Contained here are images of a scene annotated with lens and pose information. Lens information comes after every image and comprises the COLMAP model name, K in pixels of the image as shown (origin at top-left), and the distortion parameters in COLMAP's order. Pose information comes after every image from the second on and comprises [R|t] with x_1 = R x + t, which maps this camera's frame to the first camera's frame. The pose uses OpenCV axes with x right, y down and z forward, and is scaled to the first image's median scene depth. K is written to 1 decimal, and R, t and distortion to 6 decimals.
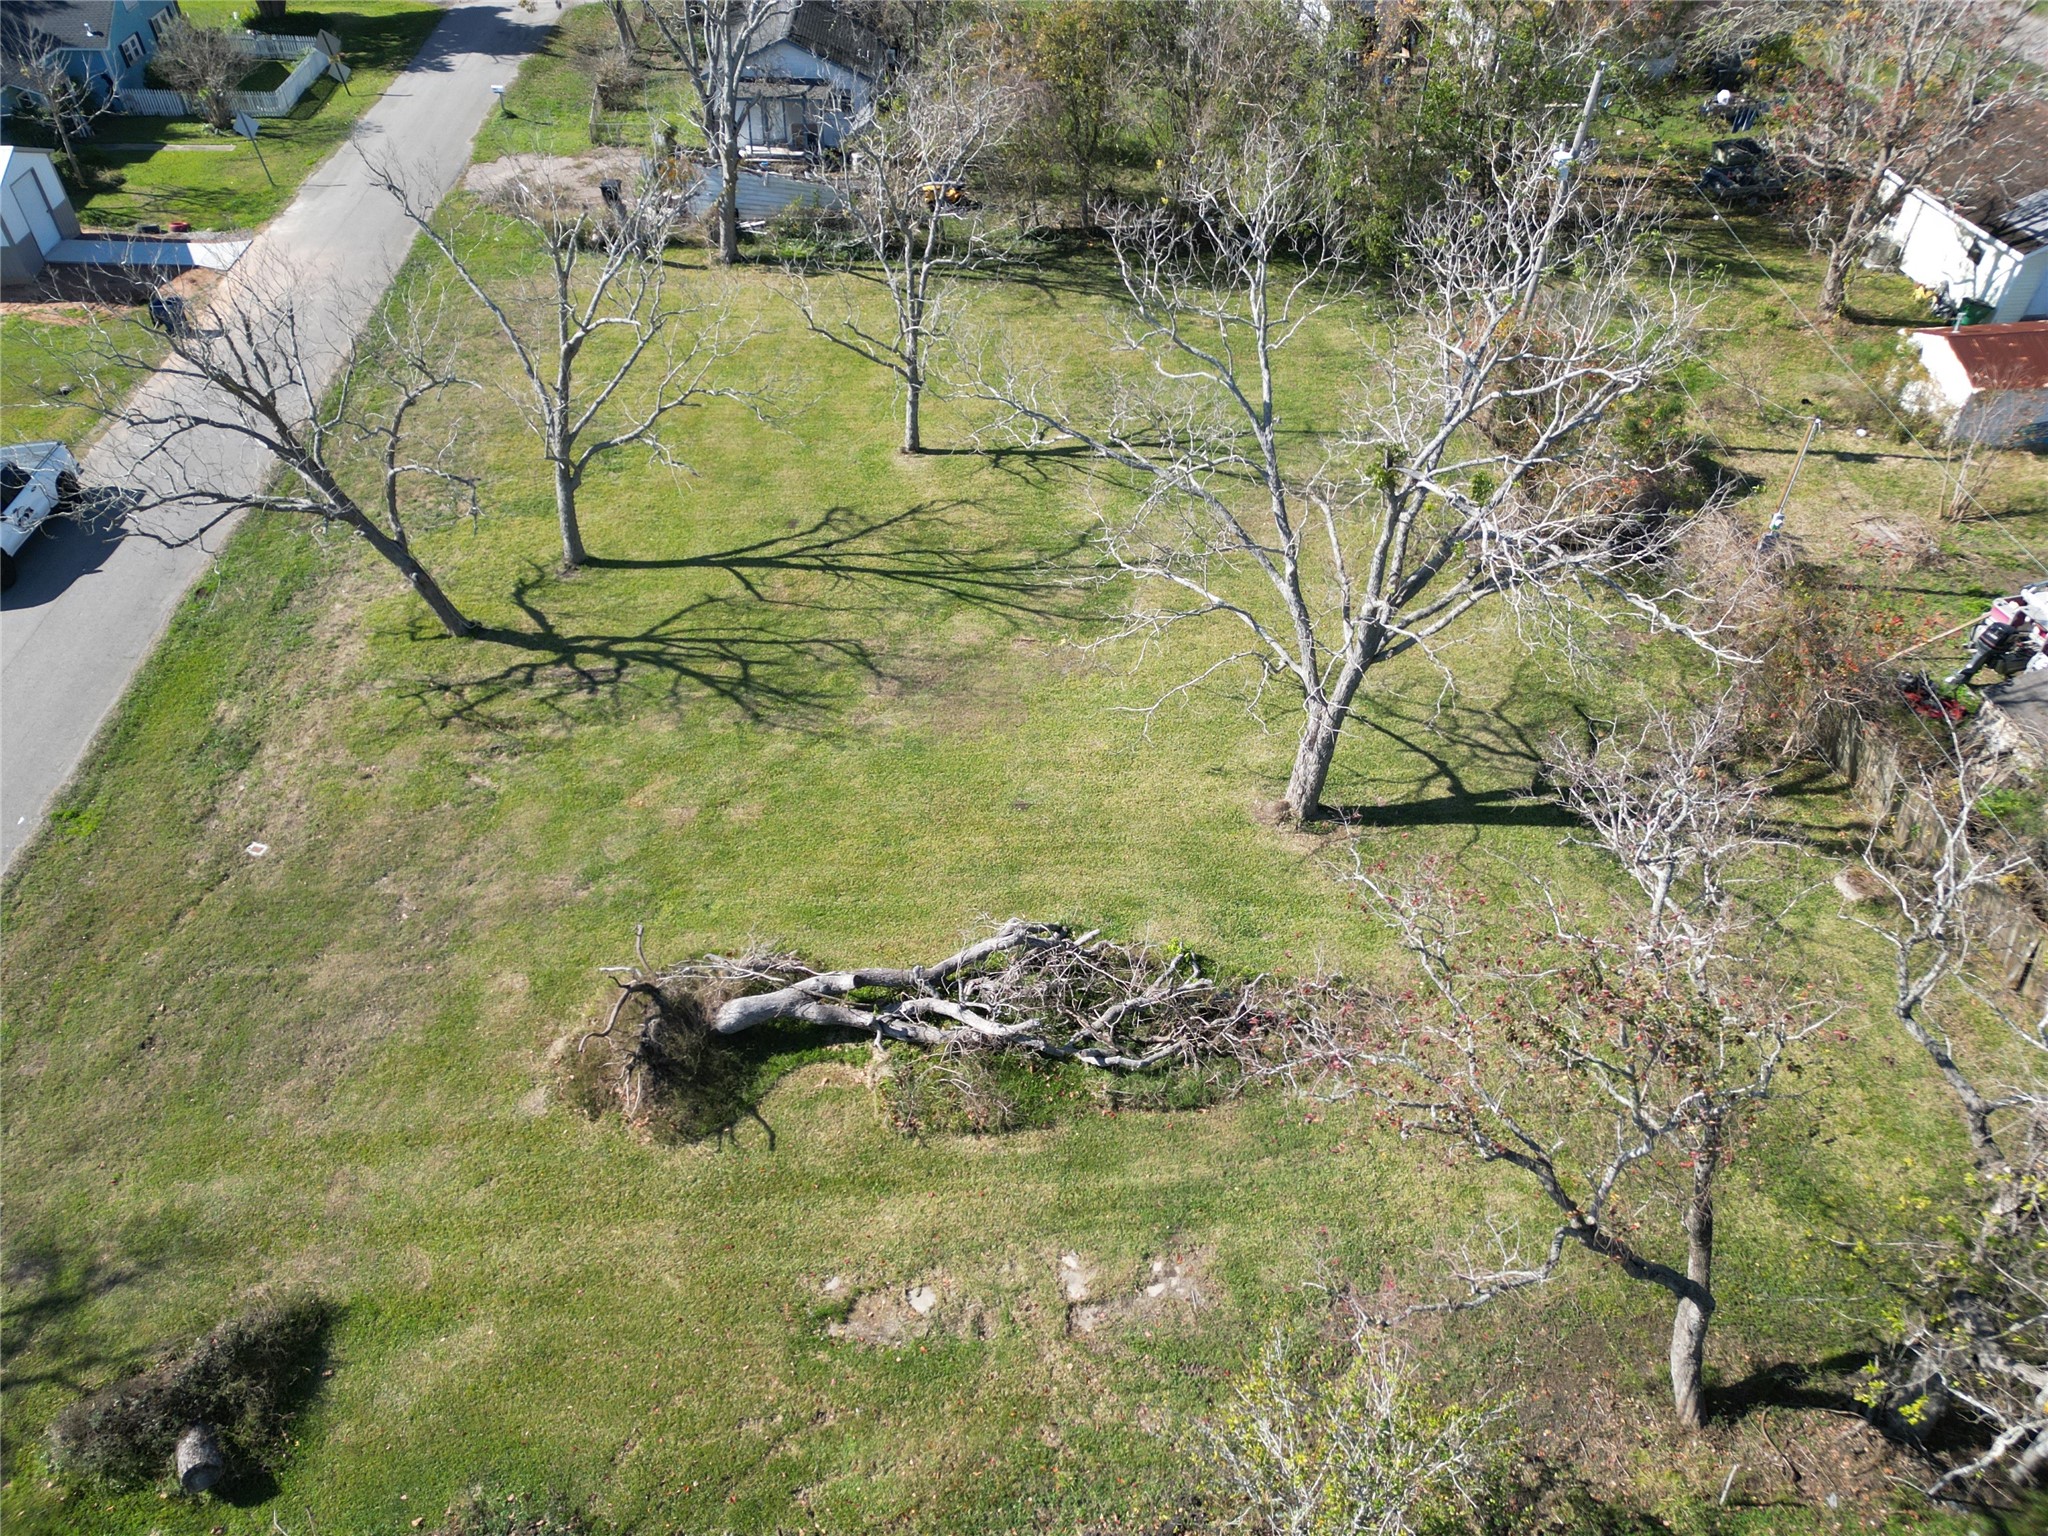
lens RADIAL K [[1424.6, 0, 1020.5], [0, 1424.6, 769.9], [0, 0, 1]] dist [0.044057, -0.003613]
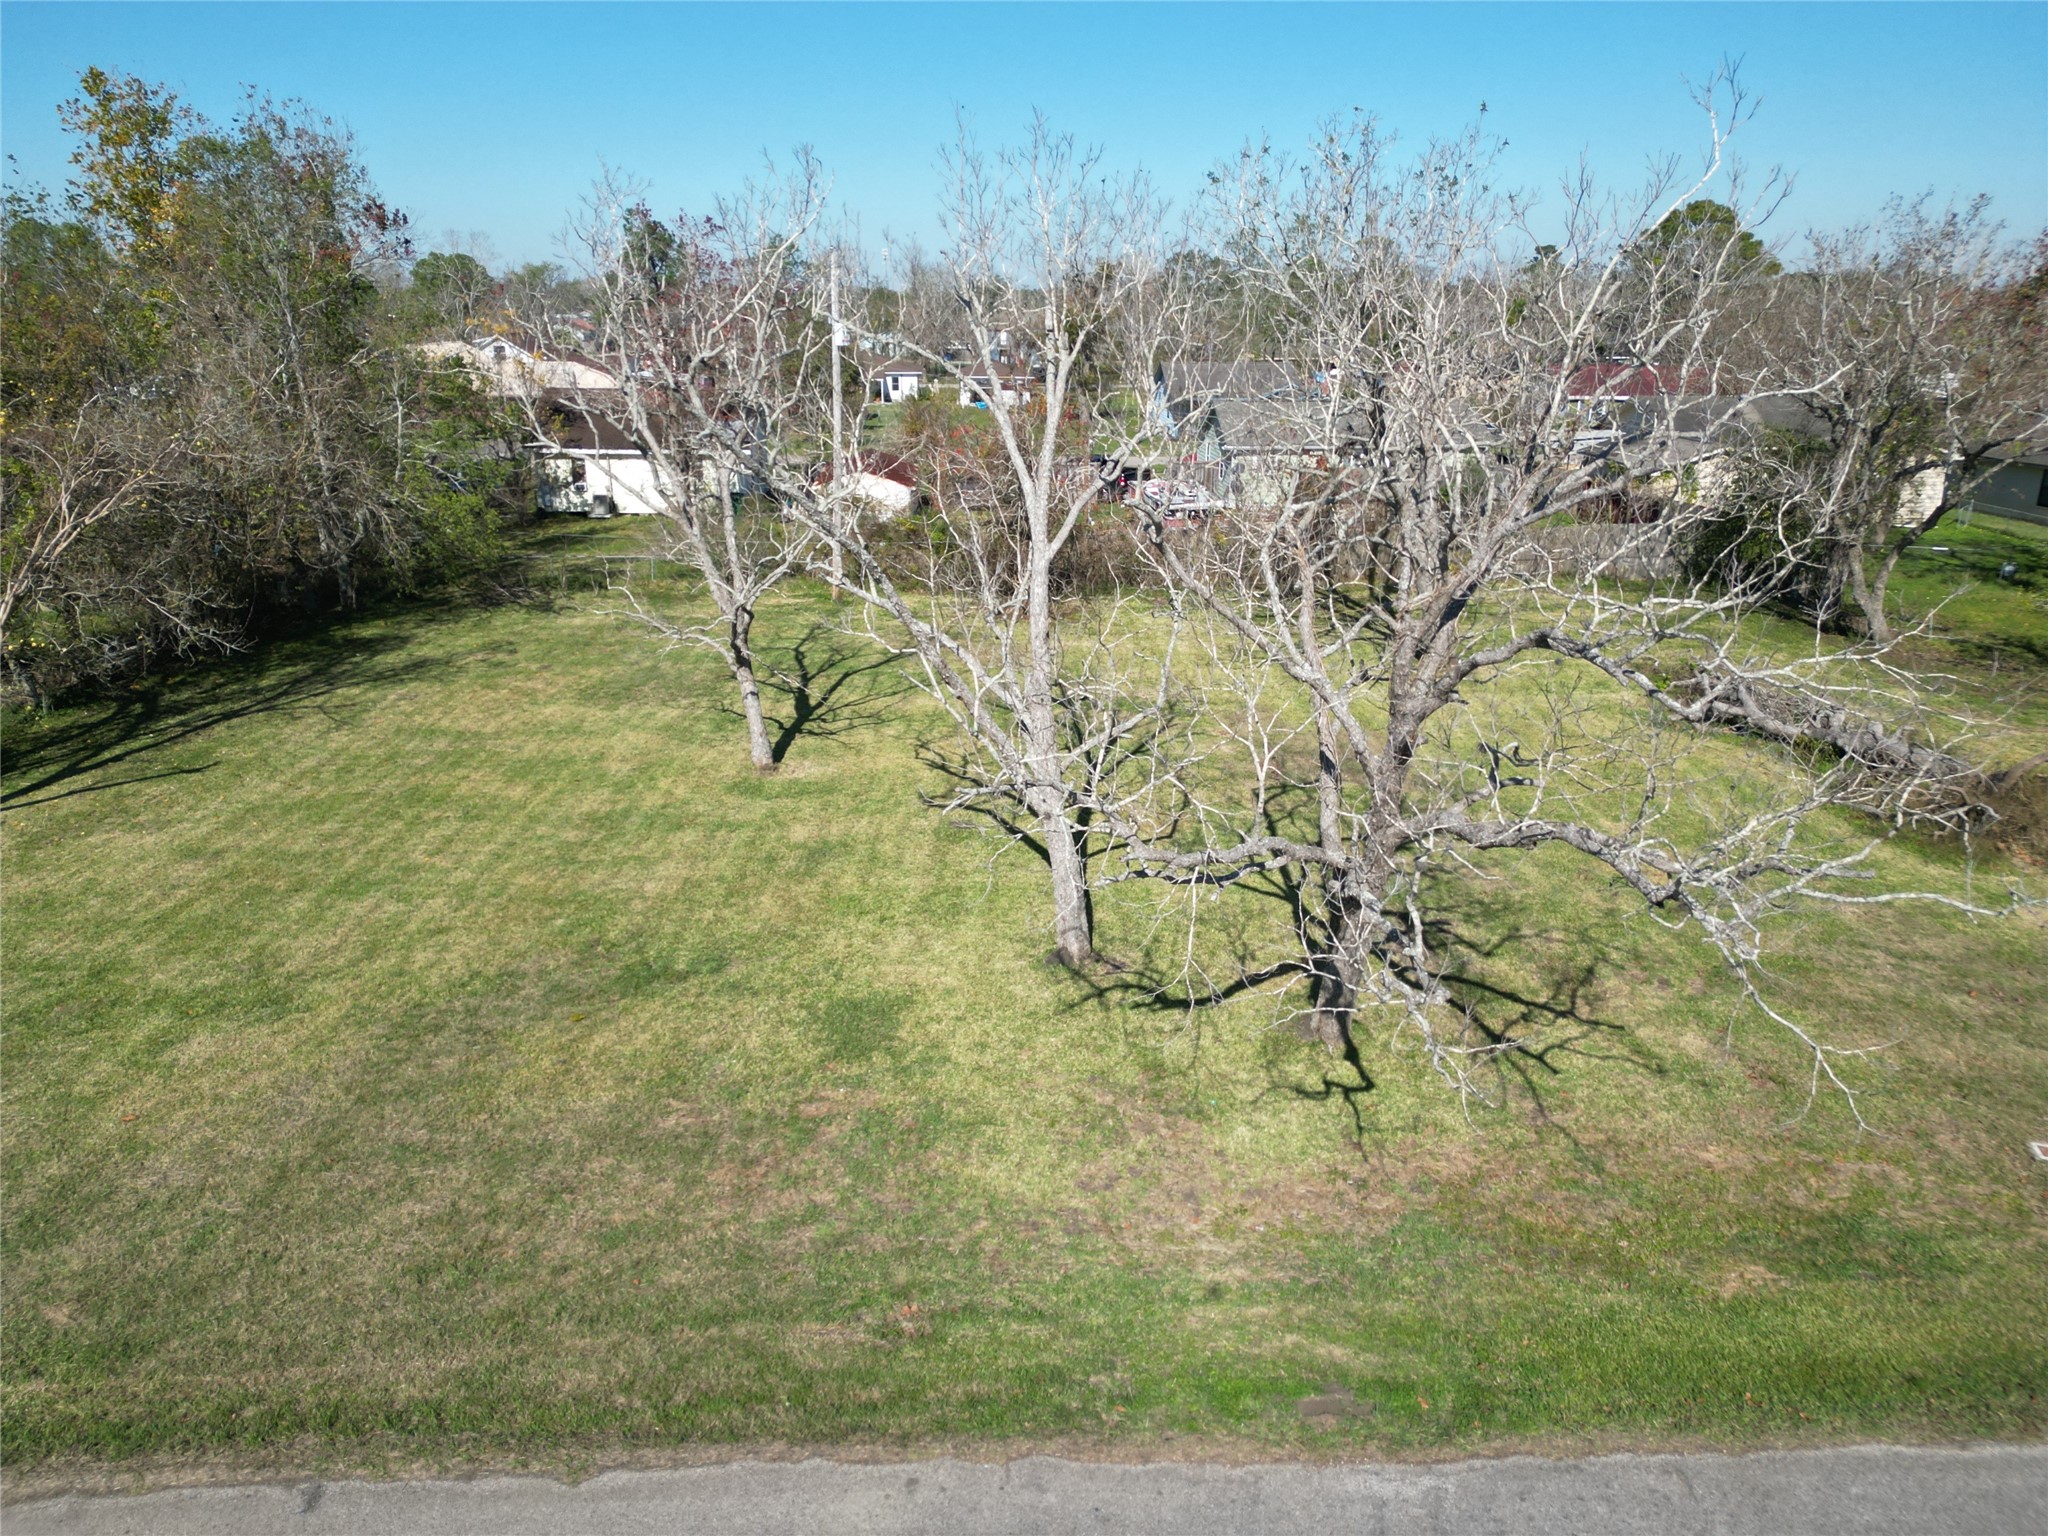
lens RADIAL K [[1448.5, 0, 1027.2], [0, 1448.5, 767.2], [0, 0, 1]] dist [0.022884, 0.004609]
pose [[0.025730, -0.311086, 0.950033, -0.842295], [0.655477, 0.722788, 0.218923, -0.346667], [-0.754777, 0.617092, 0.222508, 0.897489]]
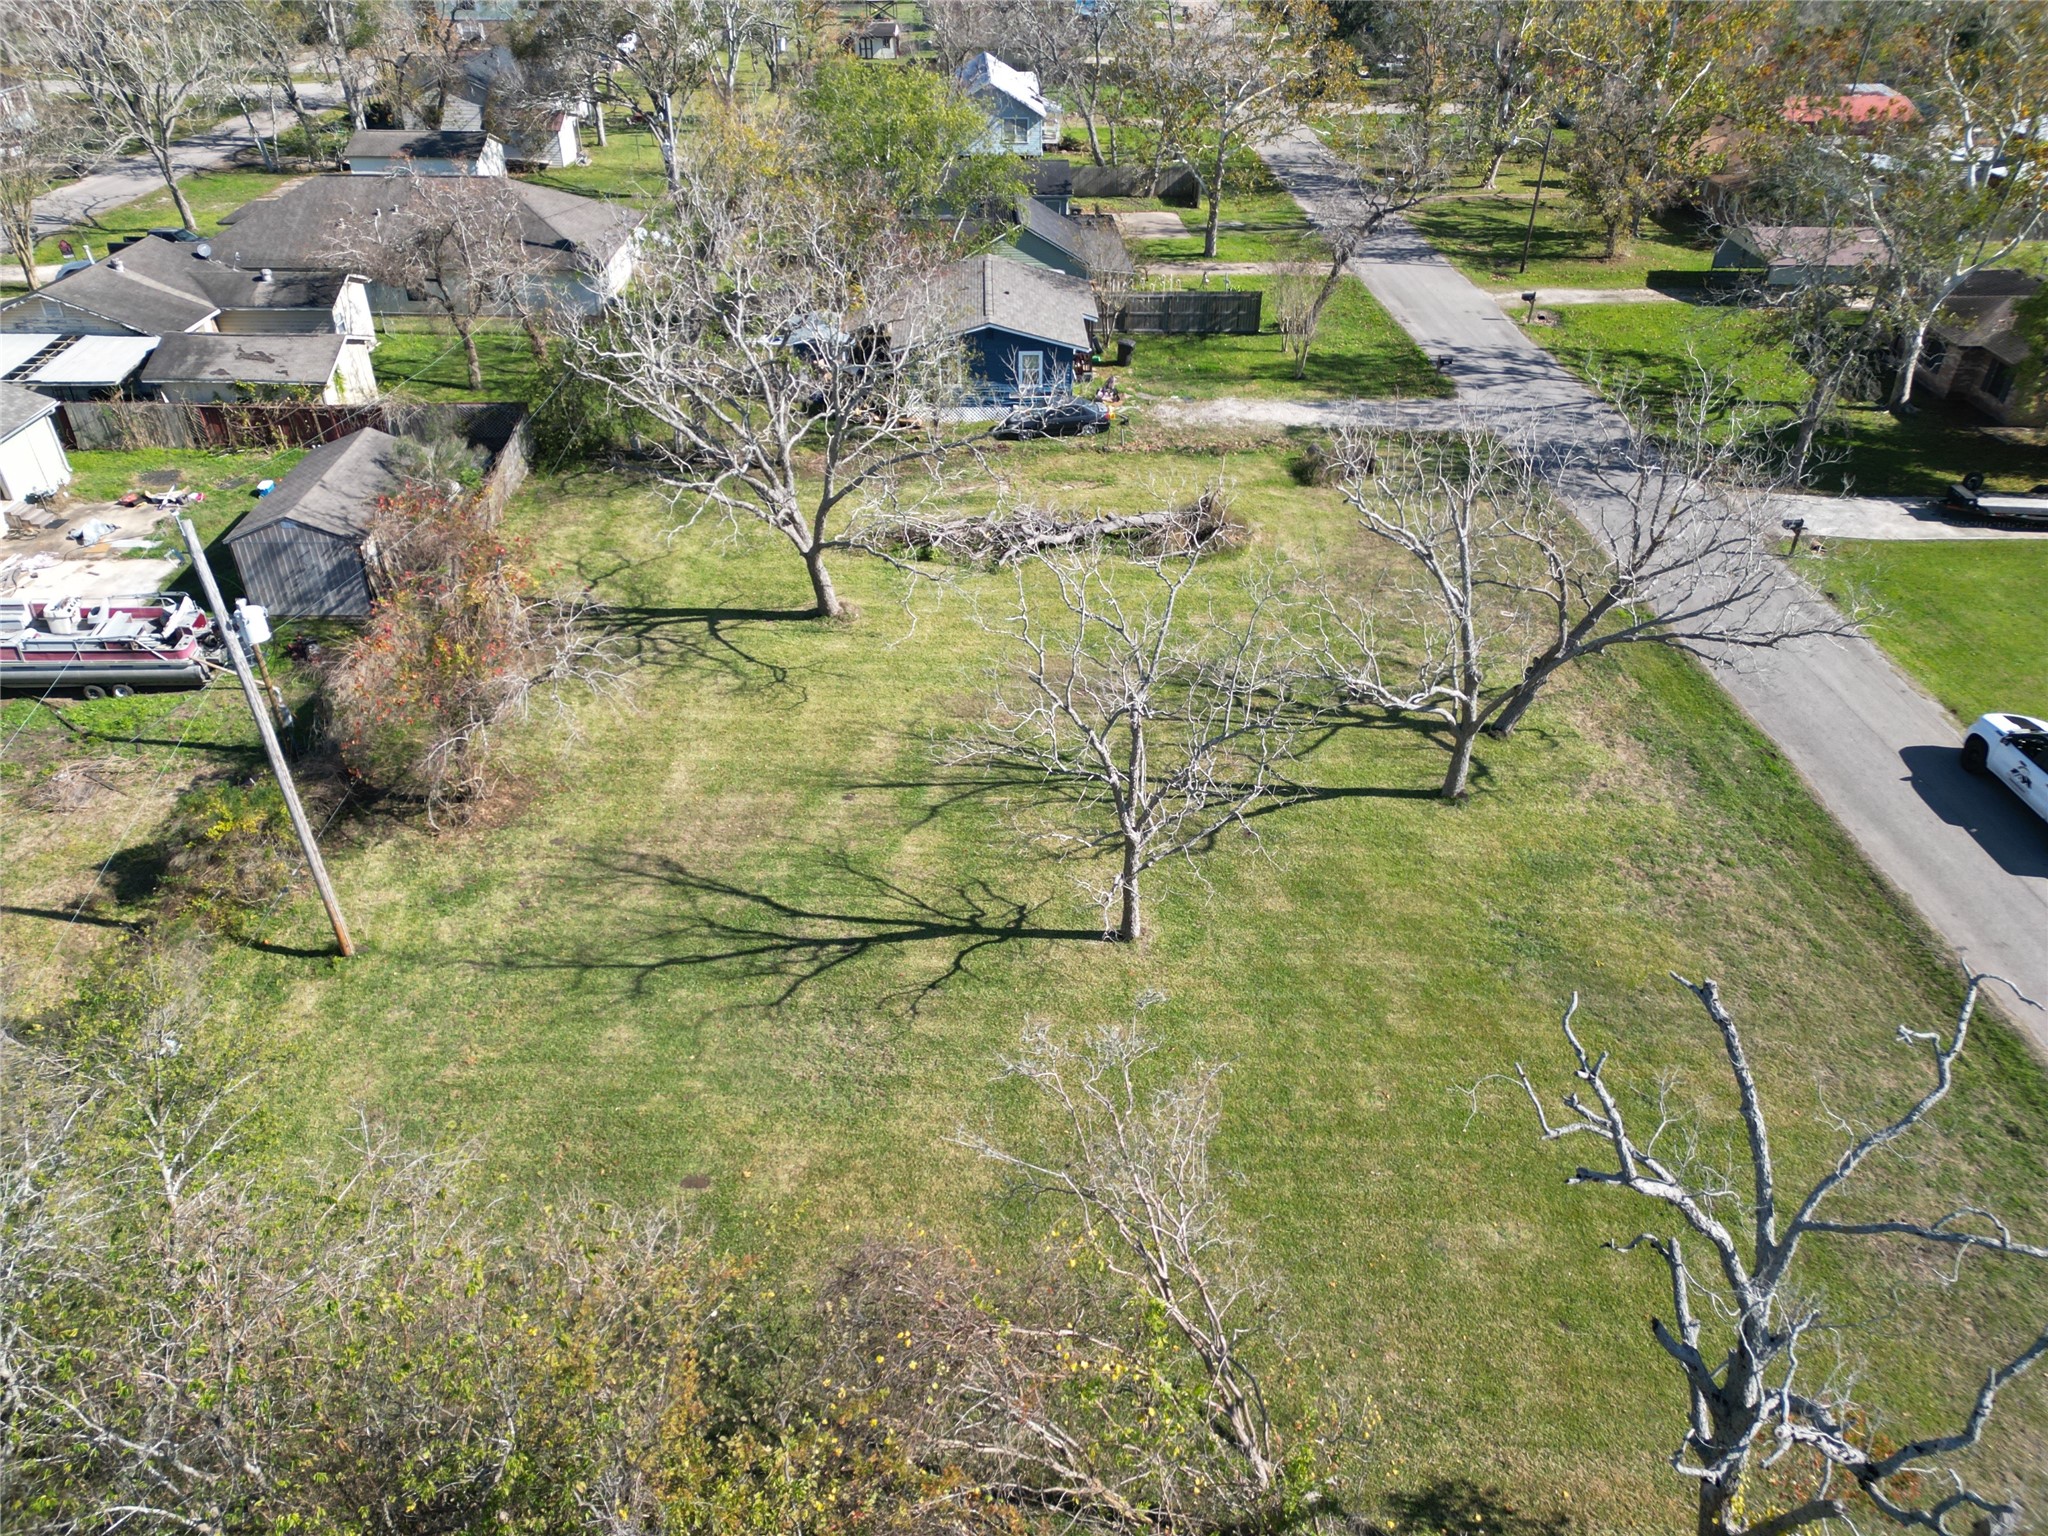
lens RADIAL K [[1424.6, 0, 1020.5], [0, 1424.6, 769.9], [0, 0, 1]] dist [0.044057, -0.003613]
pose [[-0.999065, -0.036961, 0.022428, -0.036697], [0.011787, 0.266237, 0.963836, -1.166659], [-0.041596, 0.963199, -0.265552, 1.326218]]
